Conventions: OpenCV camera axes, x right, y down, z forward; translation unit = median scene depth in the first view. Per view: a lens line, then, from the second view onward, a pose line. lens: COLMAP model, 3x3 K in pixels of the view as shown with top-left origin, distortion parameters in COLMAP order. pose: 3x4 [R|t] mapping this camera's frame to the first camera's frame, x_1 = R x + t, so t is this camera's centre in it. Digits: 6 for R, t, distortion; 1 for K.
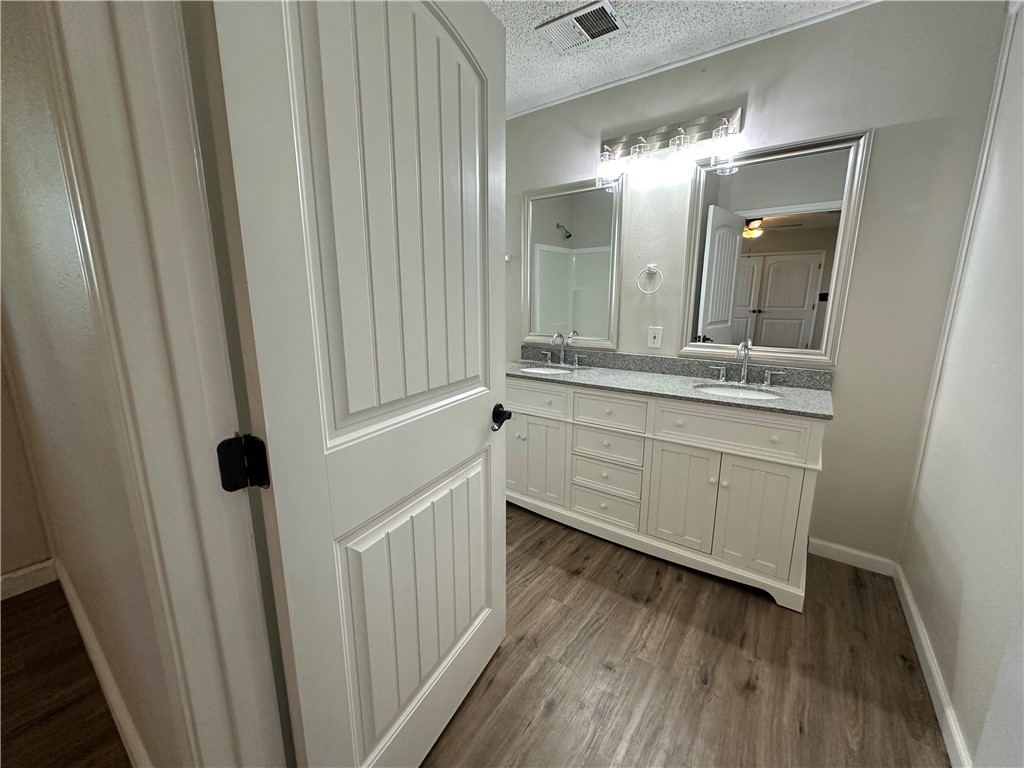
lens RADIAL K [[408.6, 0, 511.4], [0, 408.6, 384.8], [0, 0, 1]] dist [-0.001164, -0.000377]
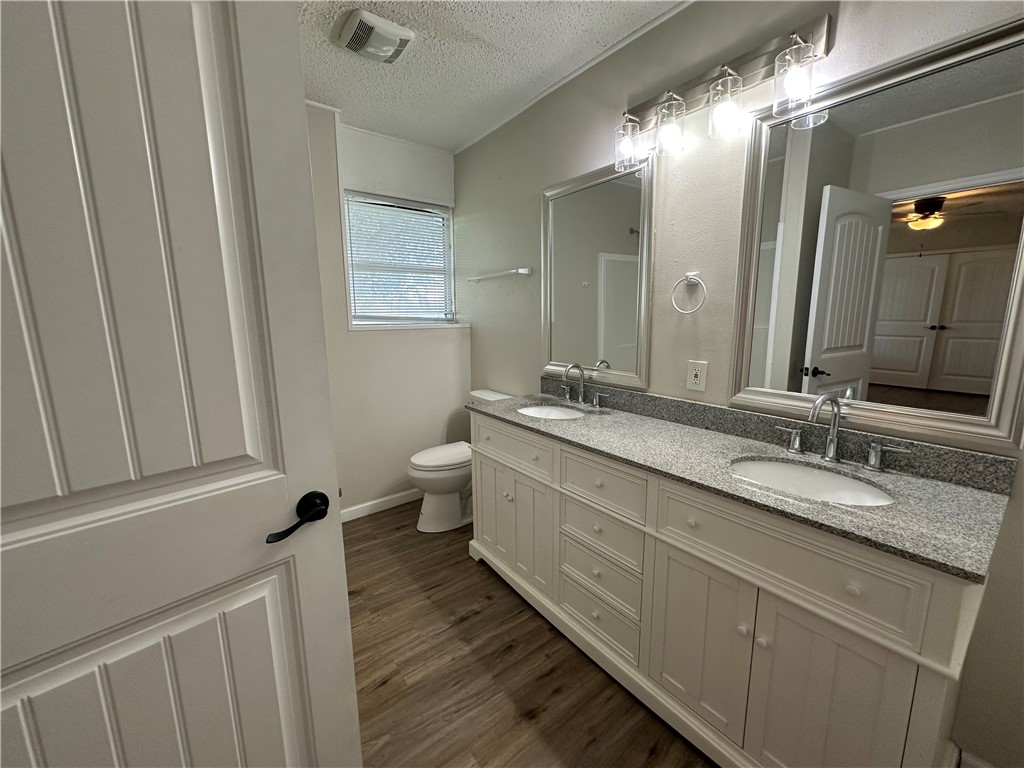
lens RADIAL K [[408.6, 0, 511.0], [0, 408.6, 385.1], [0, 0, 1]] dist [-0.001164, -0.000377]
pose [[0.957884, 0.038600, -0.284548, 0.269020], [-0.047732, 0.998542, -0.025226, -0.074039], [0.283159, 0.037746, 0.958330, 0.266249]]
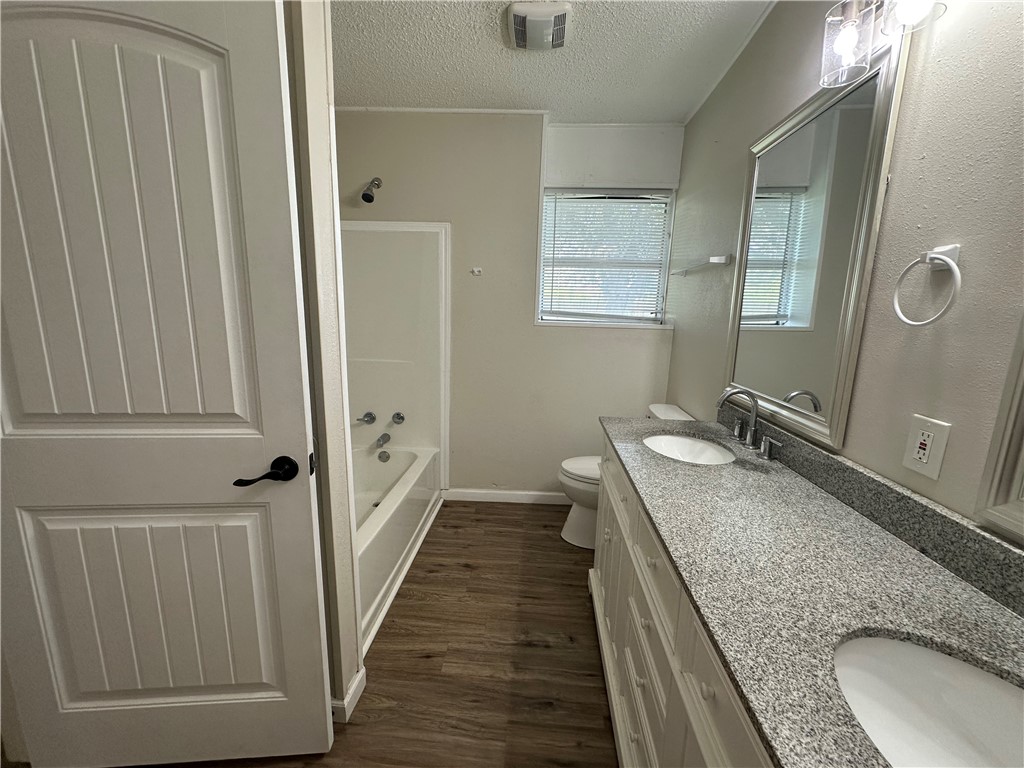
lens RADIAL K [[408.6, 0, 511.1], [0, 408.6, 384.8], [0, 0, 1]] dist [-0.001164, -0.000377]
pose [[0.532618, 0.166179, -0.829881, 0.487215], [-0.195211, 0.978217, 0.070595, -0.134920], [0.823535, 0.124402, 0.553456, 0.535898]]
